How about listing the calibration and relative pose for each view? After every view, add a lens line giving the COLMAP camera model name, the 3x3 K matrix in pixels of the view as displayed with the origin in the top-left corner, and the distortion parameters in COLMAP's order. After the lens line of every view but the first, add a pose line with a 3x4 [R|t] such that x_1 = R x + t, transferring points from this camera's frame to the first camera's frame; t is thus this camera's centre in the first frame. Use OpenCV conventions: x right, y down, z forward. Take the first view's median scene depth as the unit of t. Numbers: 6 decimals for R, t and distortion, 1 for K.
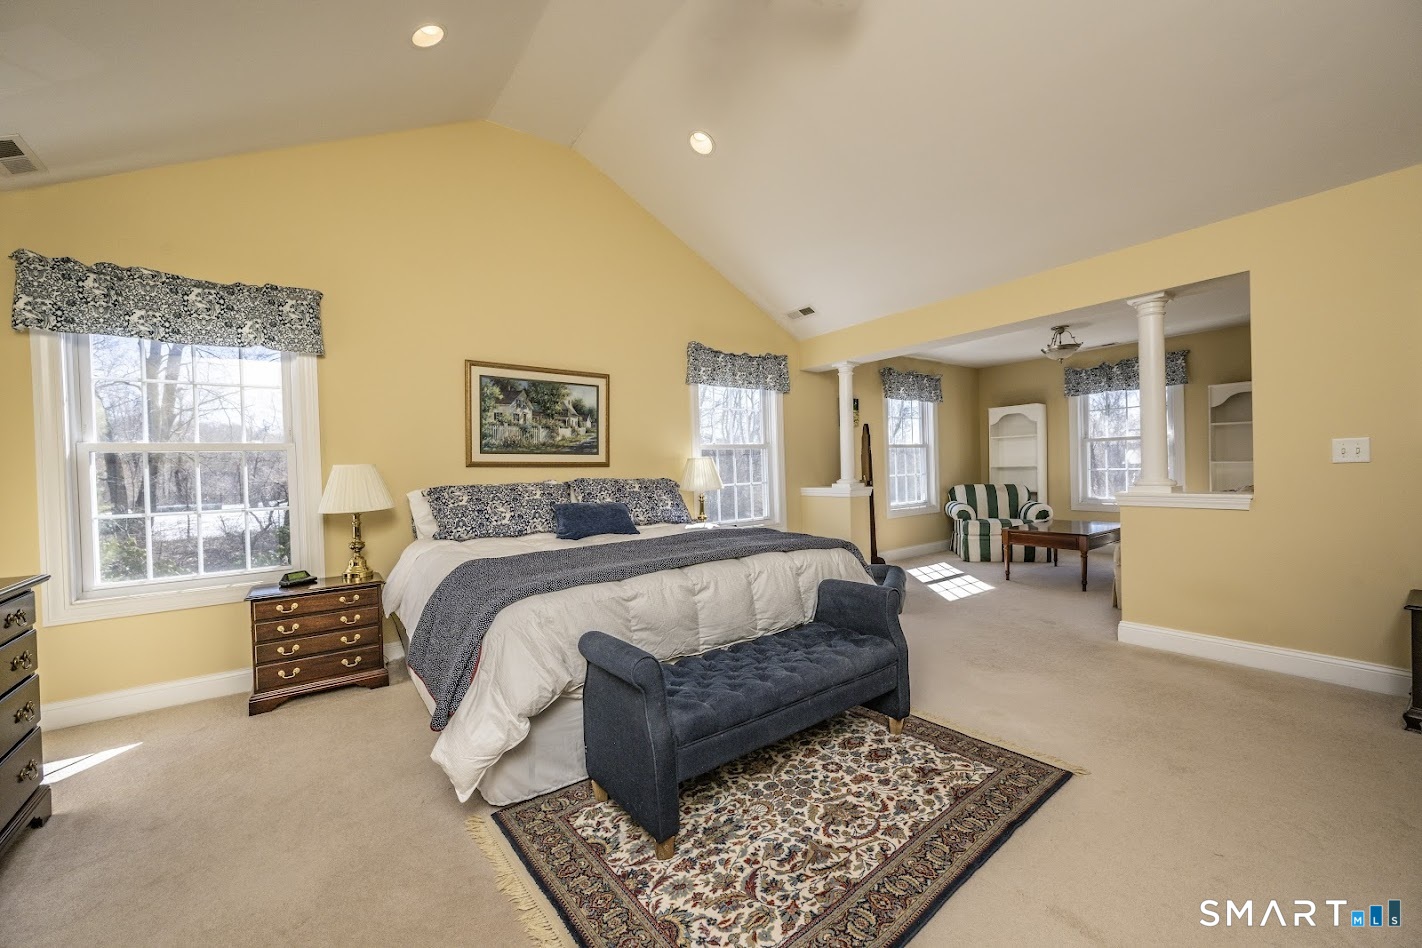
lens RADIAL K [[551.8, 0, 706.2], [0, 551.8, 478.3], [0, 0, 1]] dist [0.001107, -0.000042]
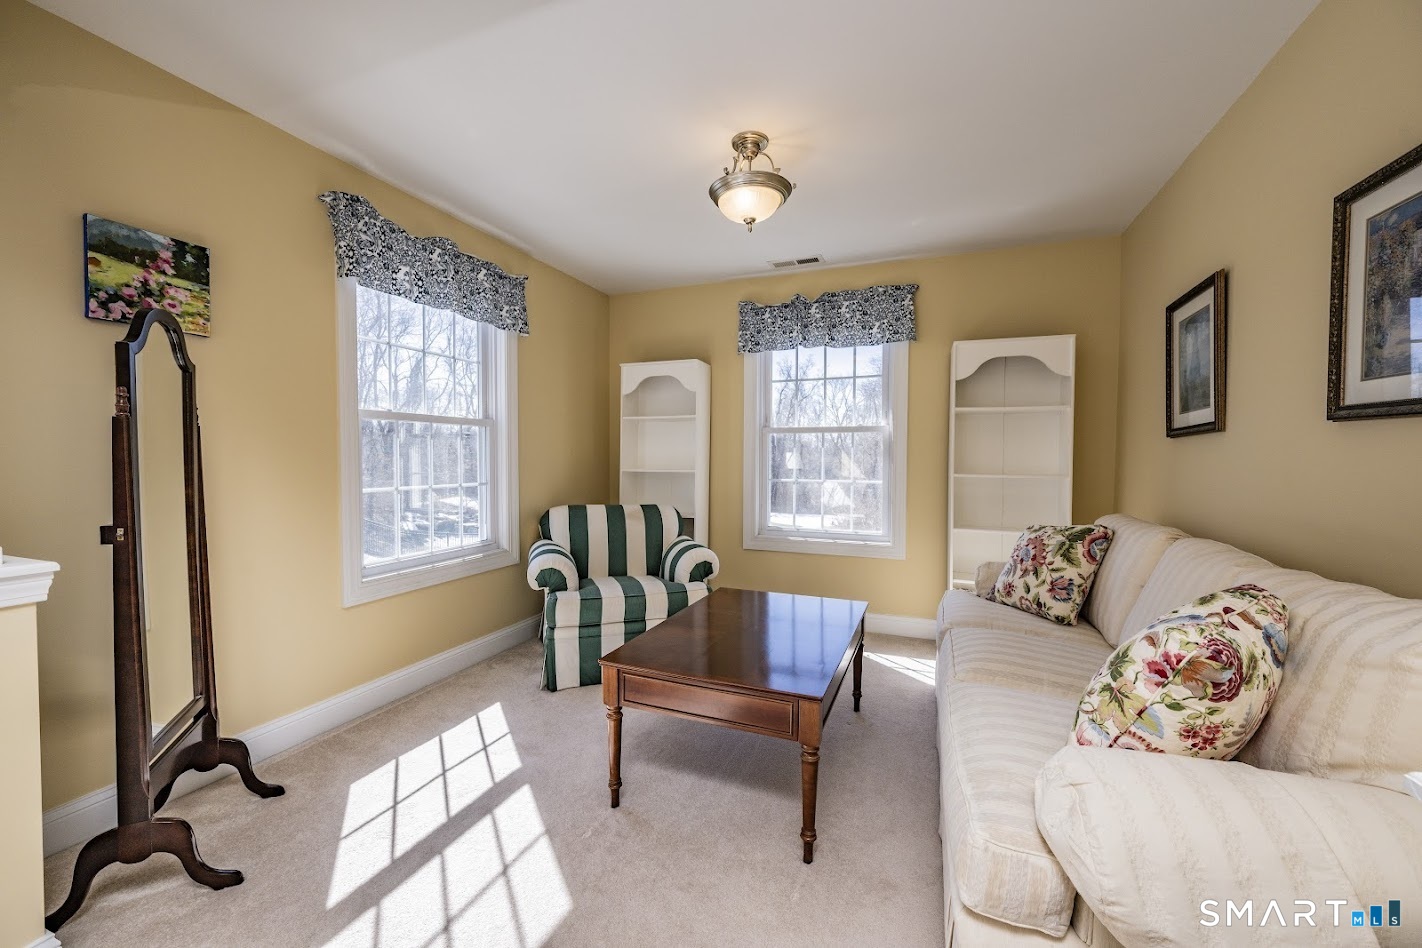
lens RADIAL K [[551.8, 0, 707.2], [0, 551.8, 474.1], [0, 0, 1]] dist [0.001107, -0.000042]
pose [[0.844447, 0.020988, 0.535228, 0.311759], [-0.023401, 0.999724, -0.002281, -0.019223], [-0.535128, -0.010599, 0.844705, 0.521255]]
